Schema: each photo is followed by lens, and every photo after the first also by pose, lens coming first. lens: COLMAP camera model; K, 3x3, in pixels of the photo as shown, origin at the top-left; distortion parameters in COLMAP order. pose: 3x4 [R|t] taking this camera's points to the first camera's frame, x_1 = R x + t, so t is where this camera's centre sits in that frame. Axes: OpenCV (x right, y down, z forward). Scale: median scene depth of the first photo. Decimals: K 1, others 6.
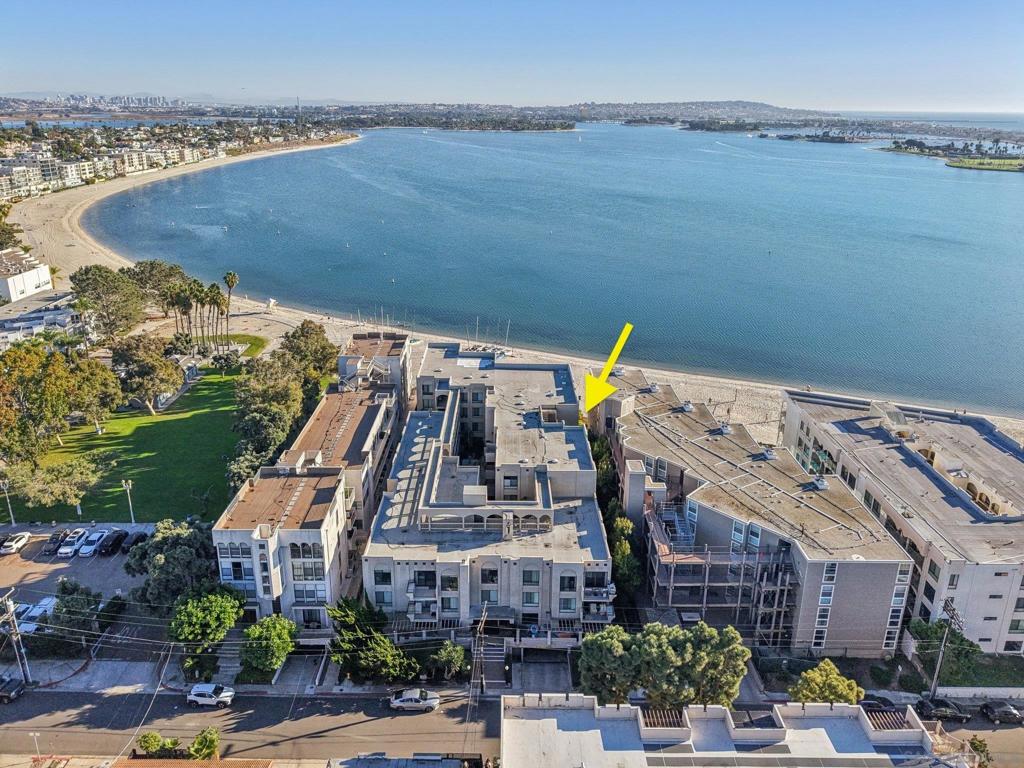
lens RADIAL K [[715.4, 0, 509.8], [0, 715.4, 346.2], [0, 0, 1]] dist [0.029015, -0.037329]
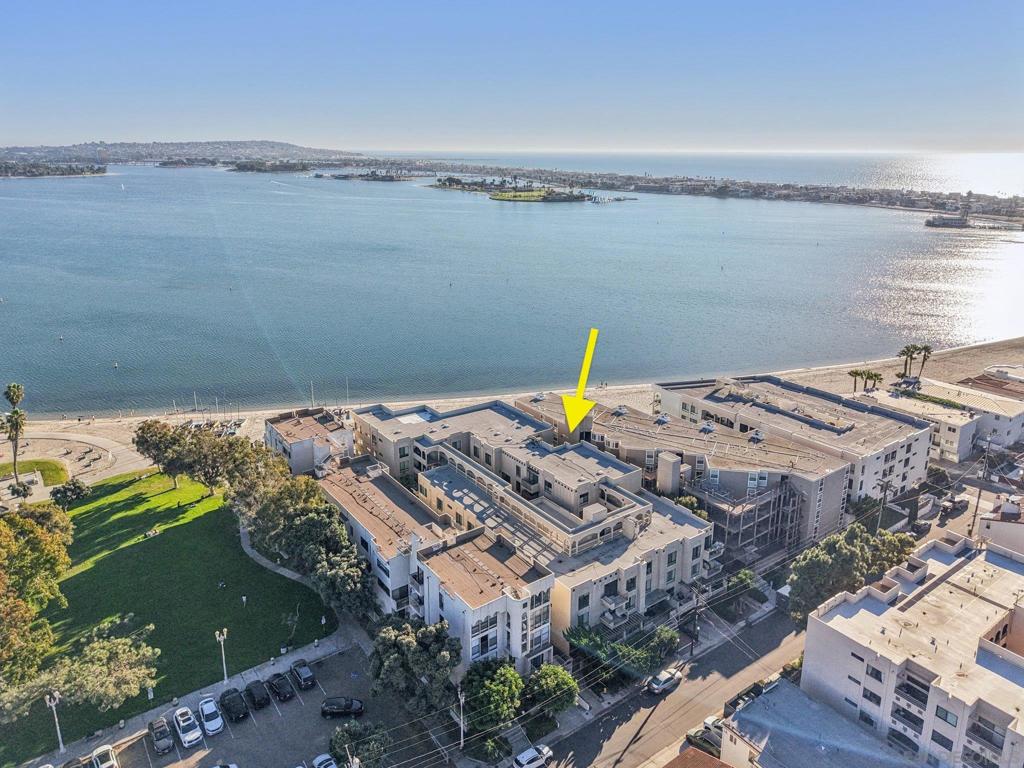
lens RADIAL K [[715.4, 0, 509.8], [0, 715.4, 346.2], [0, 0, 1]] dist [0.029015, -0.037329]
pose [[0.801808, -0.162245, 0.575135, -0.576939], [0.189705, 0.981762, 0.012483, -0.074061], [-0.566671, 0.099097, 0.817963, 0.065965]]
